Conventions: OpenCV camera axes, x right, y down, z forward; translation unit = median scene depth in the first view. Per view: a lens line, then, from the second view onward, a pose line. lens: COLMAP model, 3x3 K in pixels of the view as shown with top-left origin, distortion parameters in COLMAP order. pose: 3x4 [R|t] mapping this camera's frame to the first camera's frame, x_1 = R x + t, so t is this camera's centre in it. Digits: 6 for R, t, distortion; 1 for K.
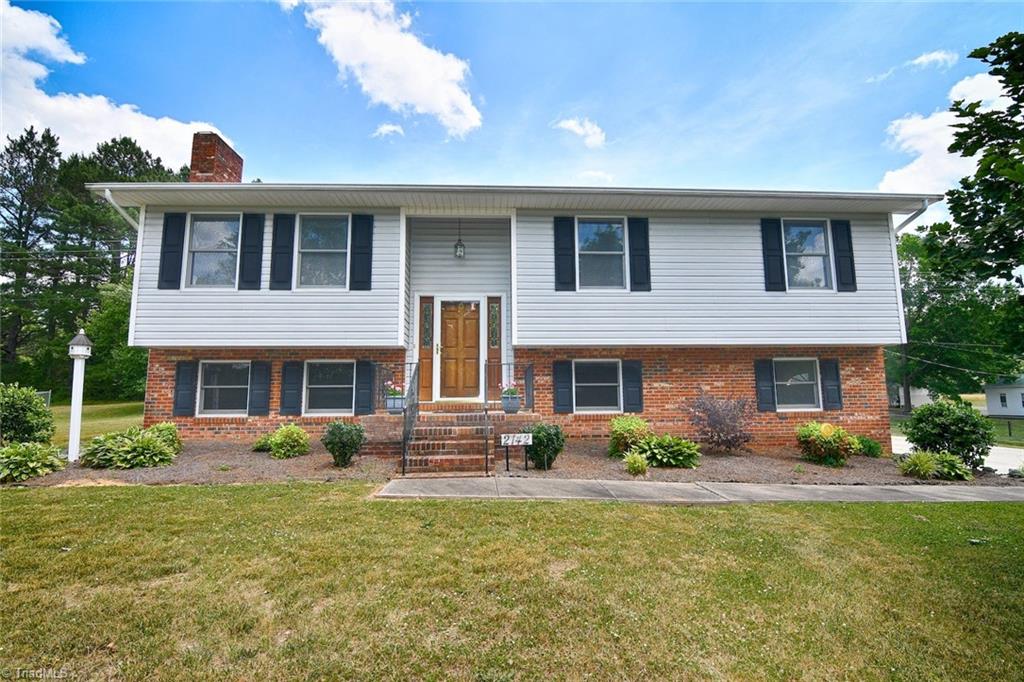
lens RADIAL K [[493.6, 0, 514.9], [0, 493.6, 338.2], [0, 0, 1]] dist [-0.015045, -0.002450]
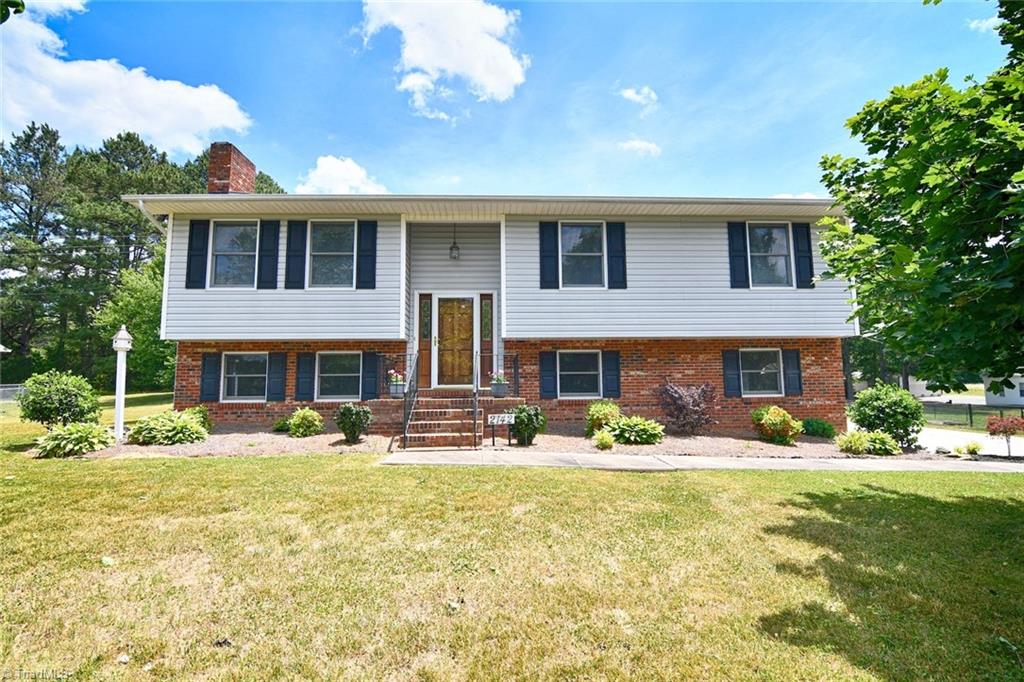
lens RADIAL K [[493.6, 0, 514.9], [0, 493.6, 336.5], [0, 0, 1]] dist [-0.015045, -0.002450]
pose [[0.999976, -0.002431, -0.006530, 0.031551], [0.002527, 0.999888, 0.014727, -0.005173], [0.006494, -0.014743, 0.999870, -0.117046]]
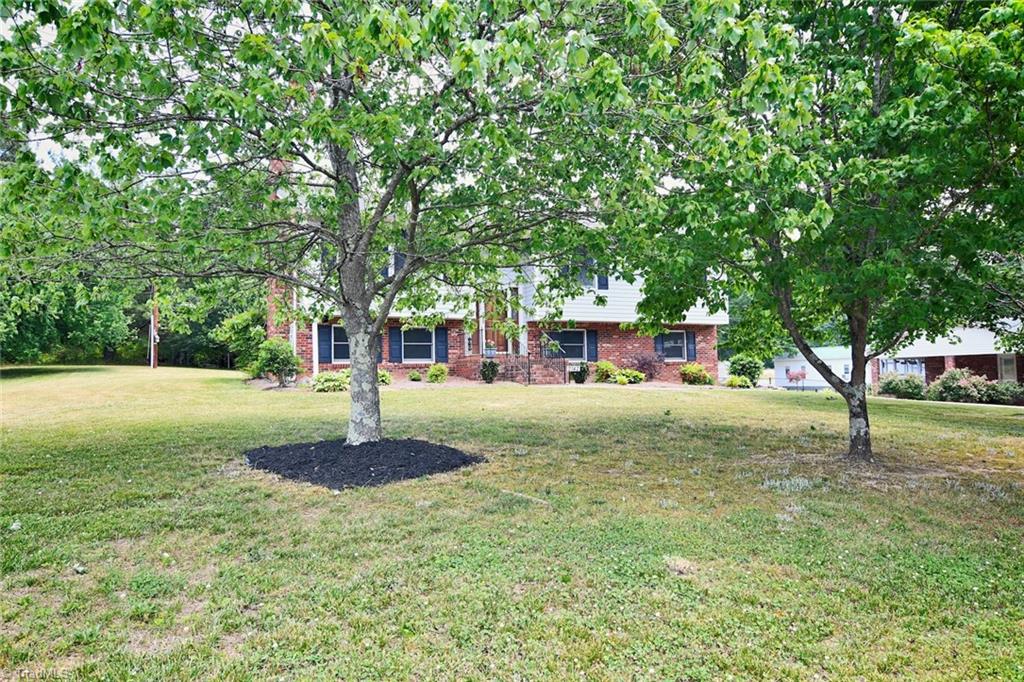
lens RADIAL K [[702.5, 0, 506.8], [0, 702.5, 340.5], [0, 0, 1]] dist [0.009612, 0.000901]
pose [[0.924270, 0.012642, 0.381531, -0.981594], [-0.037270, 0.997665, 0.057231, -0.047091], [-0.379916, -0.067116, 0.922583, -1.128950]]
